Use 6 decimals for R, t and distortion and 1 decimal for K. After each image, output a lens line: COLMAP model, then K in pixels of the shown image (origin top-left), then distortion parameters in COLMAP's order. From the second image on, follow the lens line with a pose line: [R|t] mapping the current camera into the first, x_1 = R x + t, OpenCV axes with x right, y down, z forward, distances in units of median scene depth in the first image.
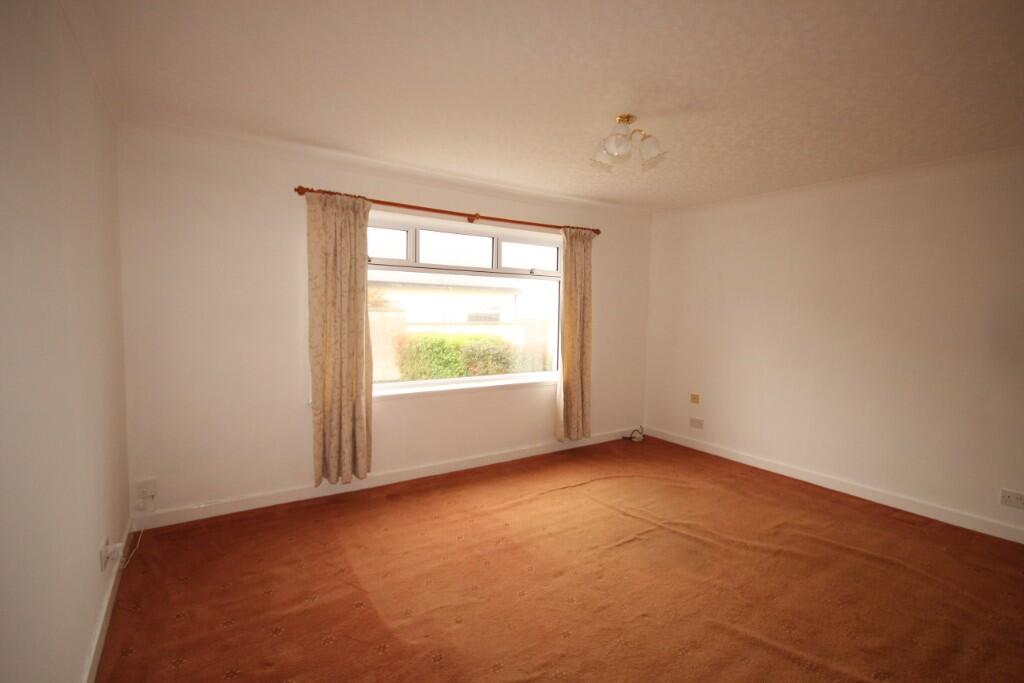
lens RADIAL K [[479.3, 0, 509.6], [0, 479.3, 338.5], [0, 0, 1]] dist [0.001622, -0.006039]
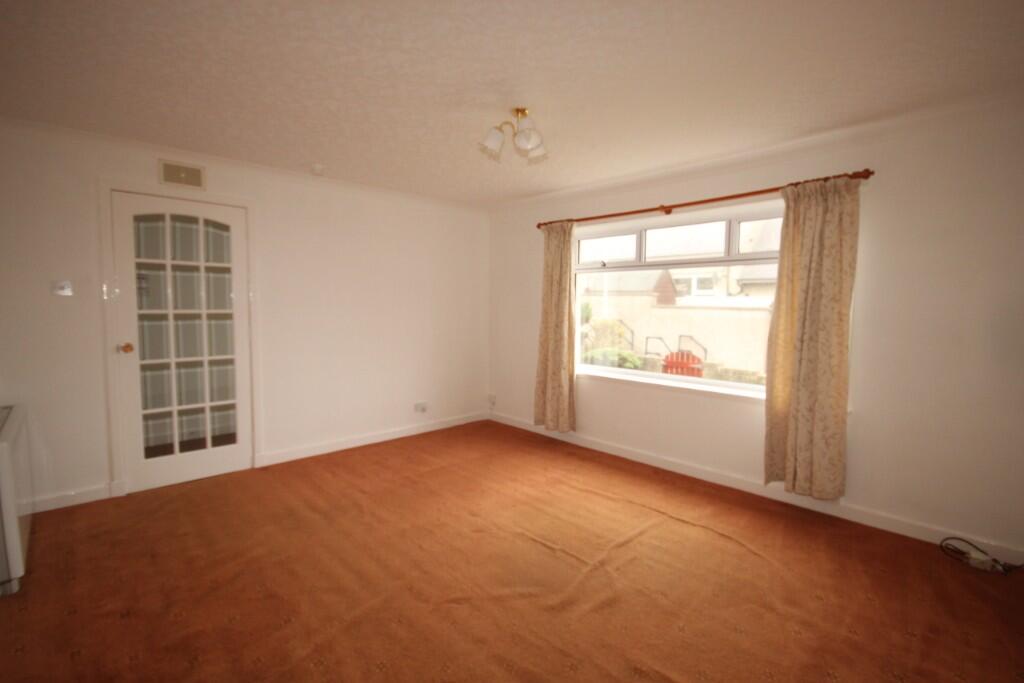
lens RADIAL K [[479.3, 0, 526.3], [0, 479.3, 341.6], [0, 0, 1]] dist [0.001622, -0.006039]
pose [[0.178884, 0.063140, -0.981842, 0.907028], [-0.061057, 0.996728, 0.052974, -0.021598], [0.981974, 0.050472, 0.182154, 0.607189]]
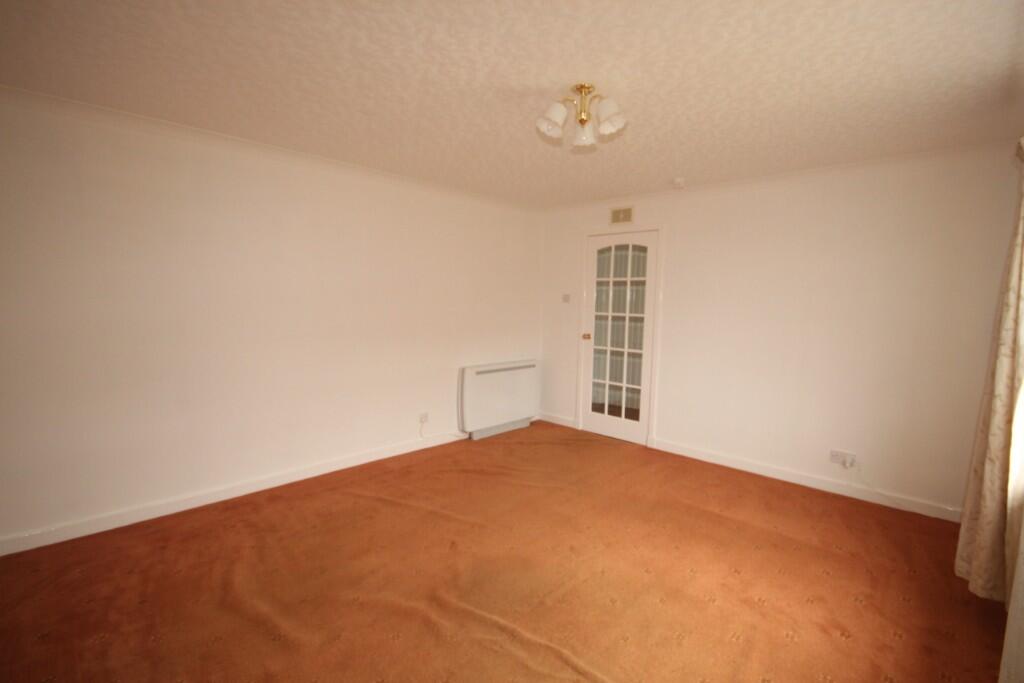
lens RADIAL K [[479.3, 0, 512.3], [0, 479.3, 336.7], [0, 0, 1]] dist [0.001622, -0.006039]
pose [[-0.978128, -0.016594, -0.207339, 0.388098], [-0.044696, 0.990295, 0.131597, -0.091485], [0.203143, 0.137986, -0.969378, 1.355749]]
